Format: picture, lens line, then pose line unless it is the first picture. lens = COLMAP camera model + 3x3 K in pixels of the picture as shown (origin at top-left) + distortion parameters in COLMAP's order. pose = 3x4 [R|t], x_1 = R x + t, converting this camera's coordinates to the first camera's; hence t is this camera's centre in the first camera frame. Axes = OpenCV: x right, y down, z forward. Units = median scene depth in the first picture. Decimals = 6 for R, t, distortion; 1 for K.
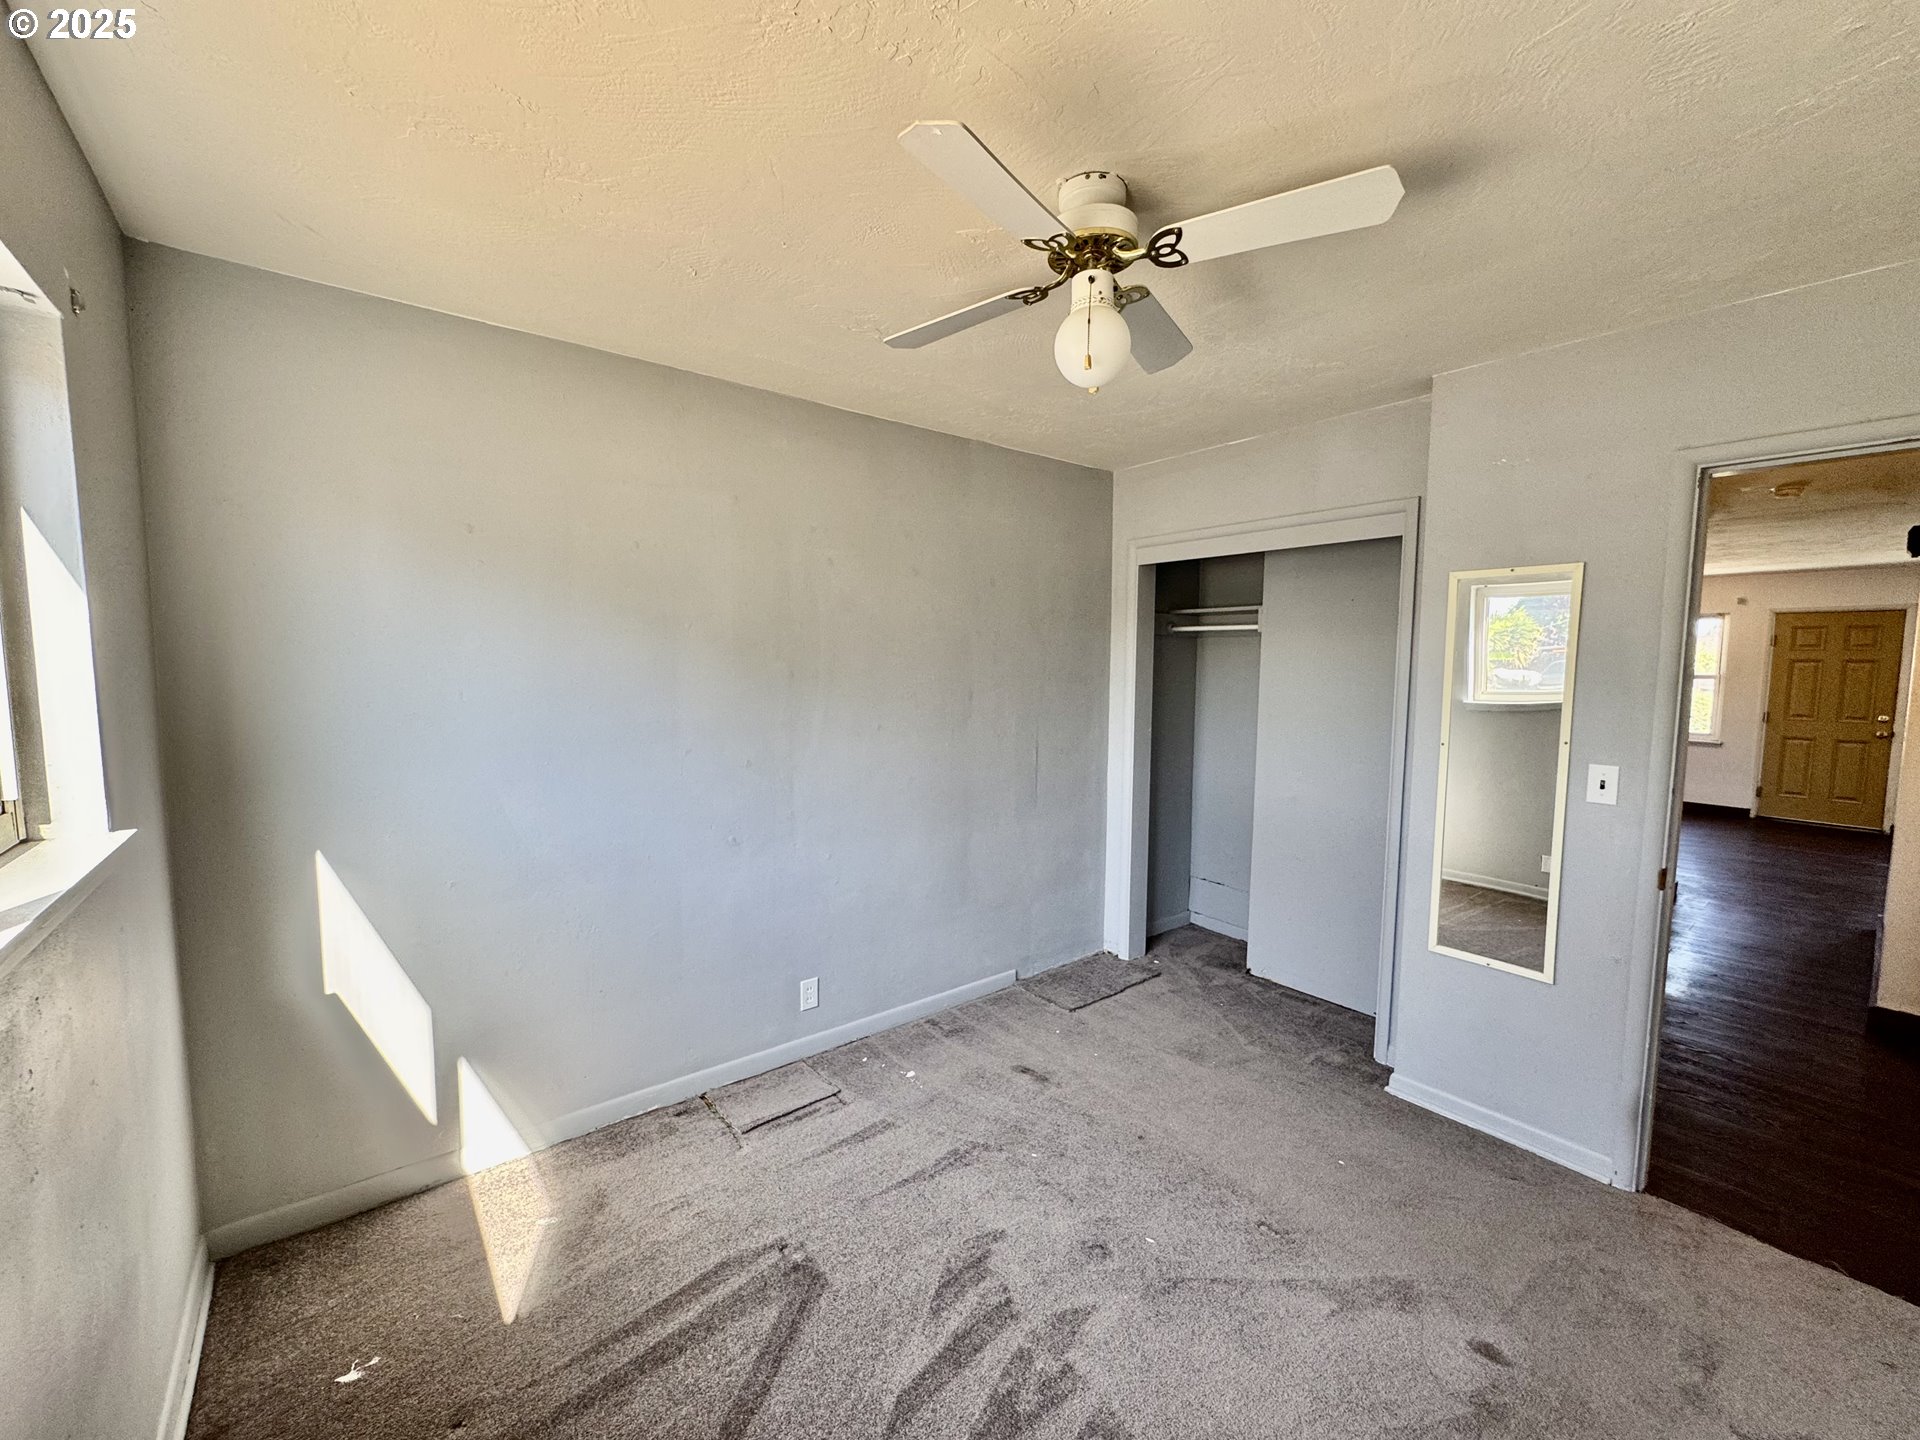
lens RADIAL K [[768.5, 0, 965.5], [0, 768.5, 726.5], [0, 0, 1]] dist [-0.002901, 0.000452]
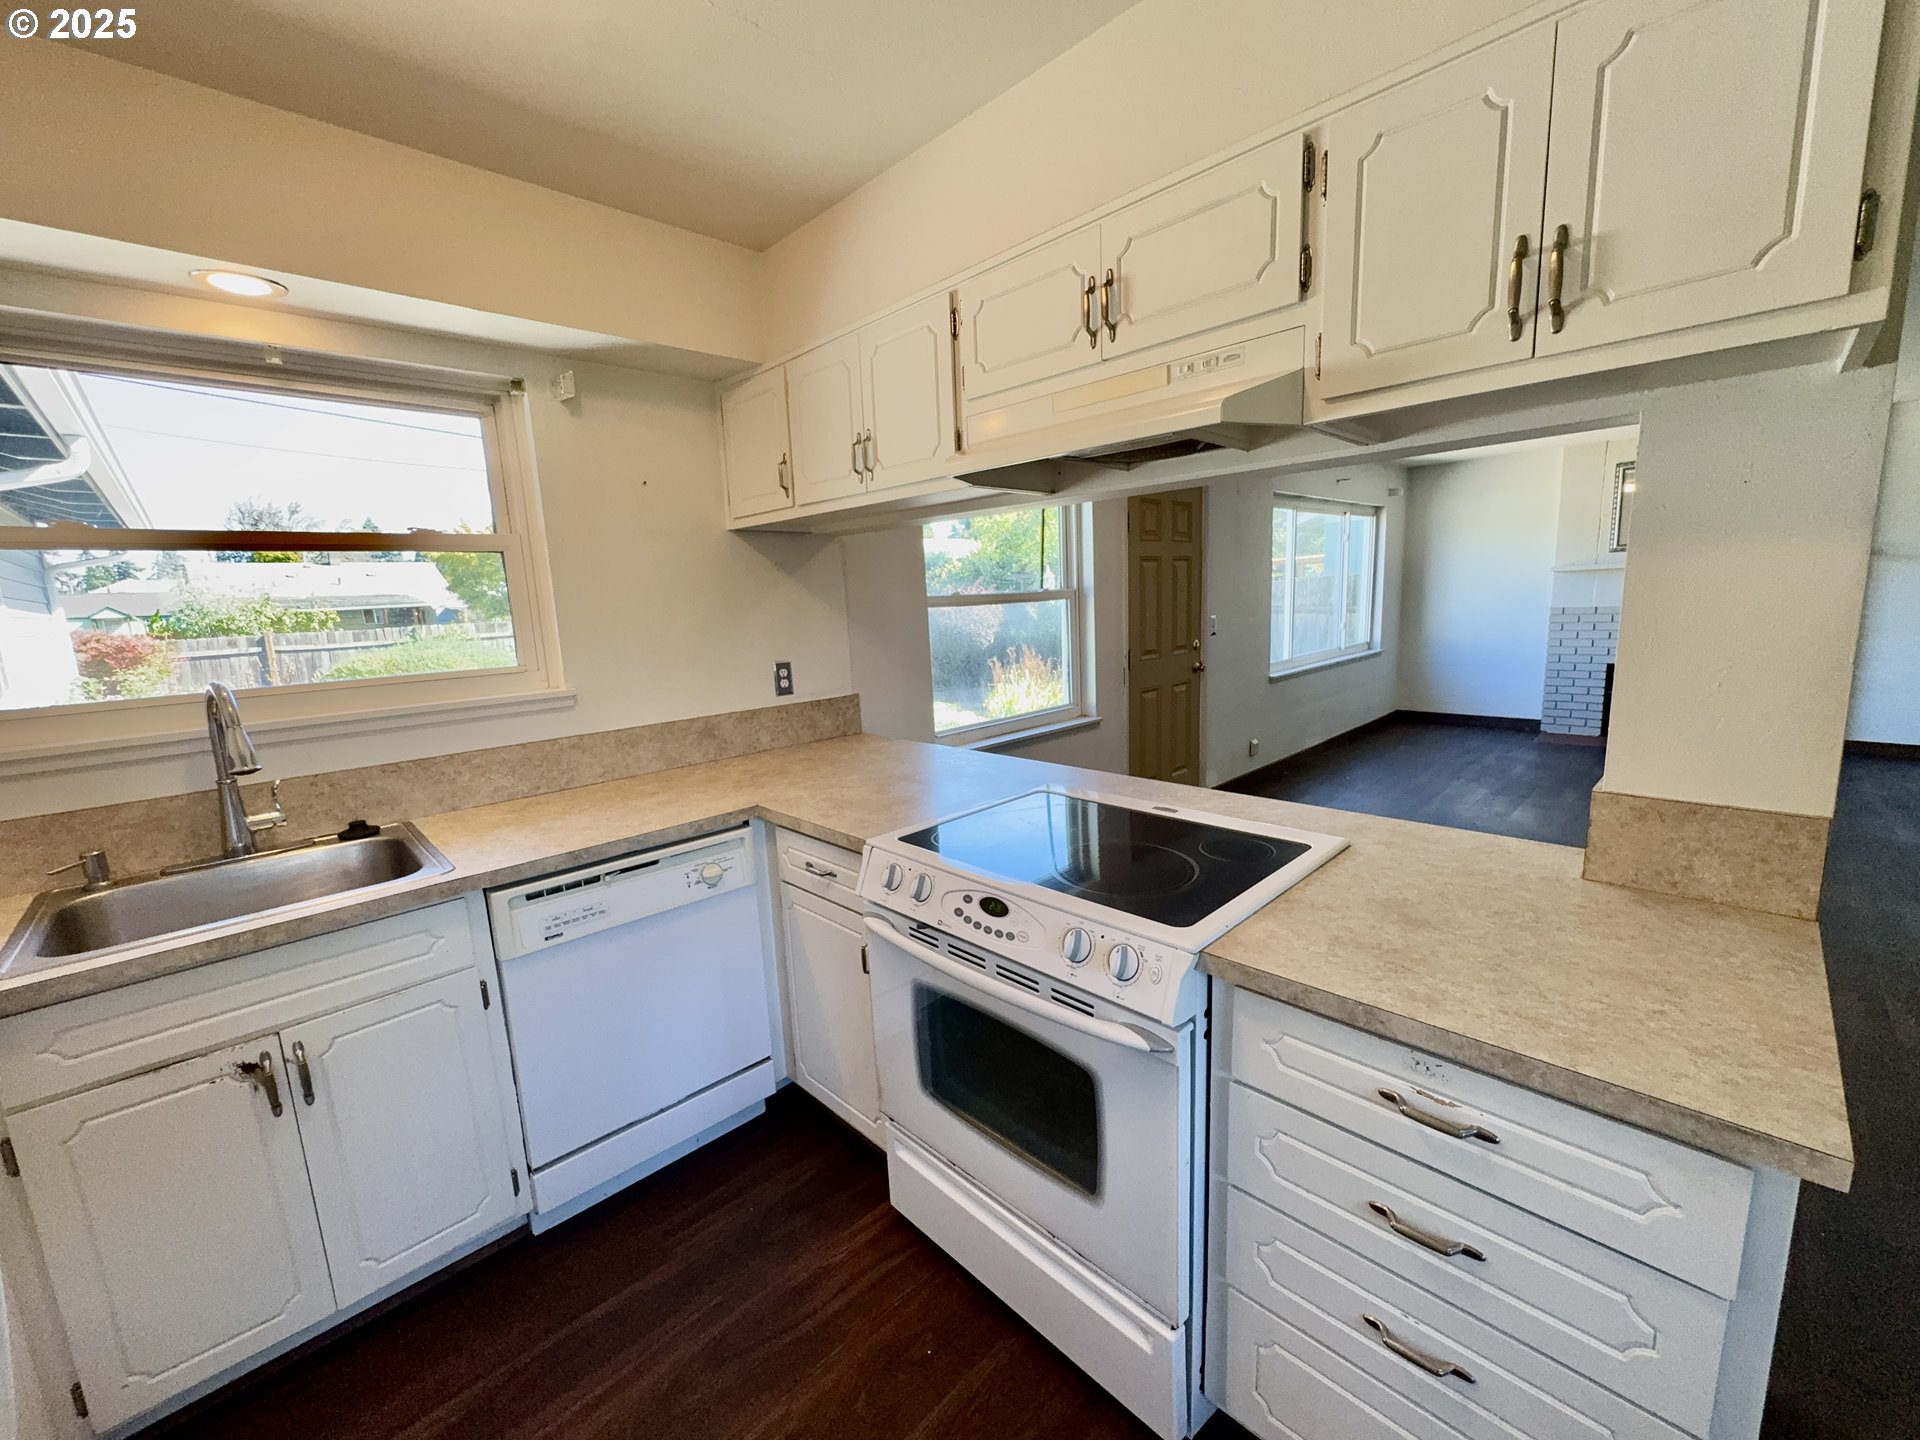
lens RADIAL K [[768.5, 0, 961.5], [0, 768.5, 722.5], [0, 0, 1]] dist [-0.002901, 0.000452]
pose [[-0.079220, -0.169216, 0.982390, 0.506137], [0.130740, 0.975211, 0.178522, -0.088136], [-0.988247, 0.142580, -0.055133, 1.201506]]
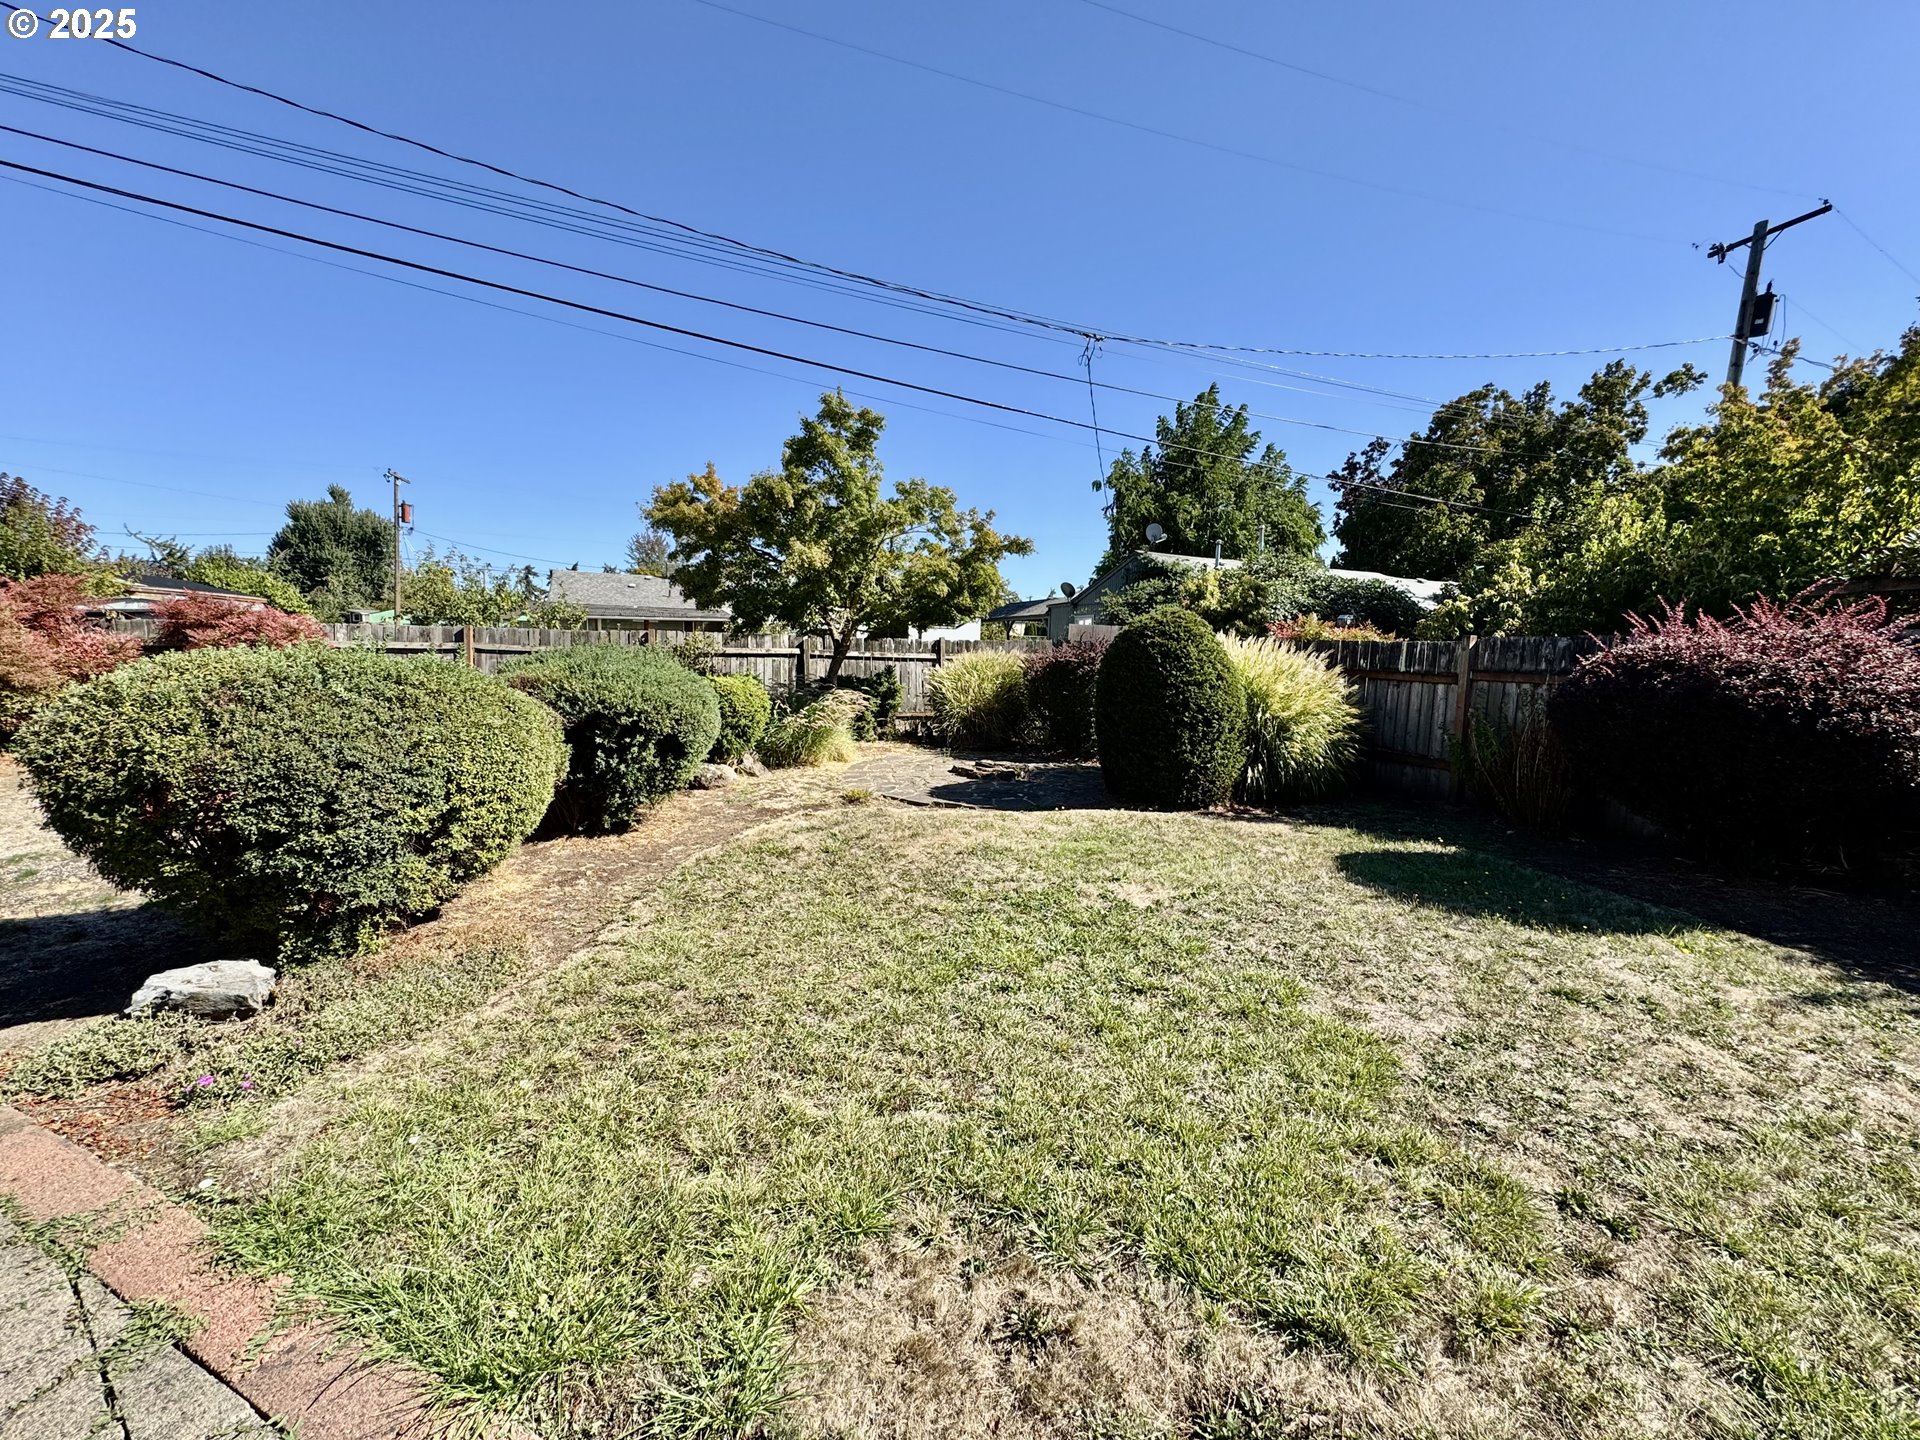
lens RADIAL K [[768.5, 0, 961.9], [0, 768.5, 731.2], [0, 0, 1]] dist [-0.002901, 0.000452]
pose [[0.286777, -0.104503, 0.952280, 1.550801], [0.061640, 0.993986, 0.090517, -0.064862], [-0.956012, 0.032740, 0.291494, 1.532068]]
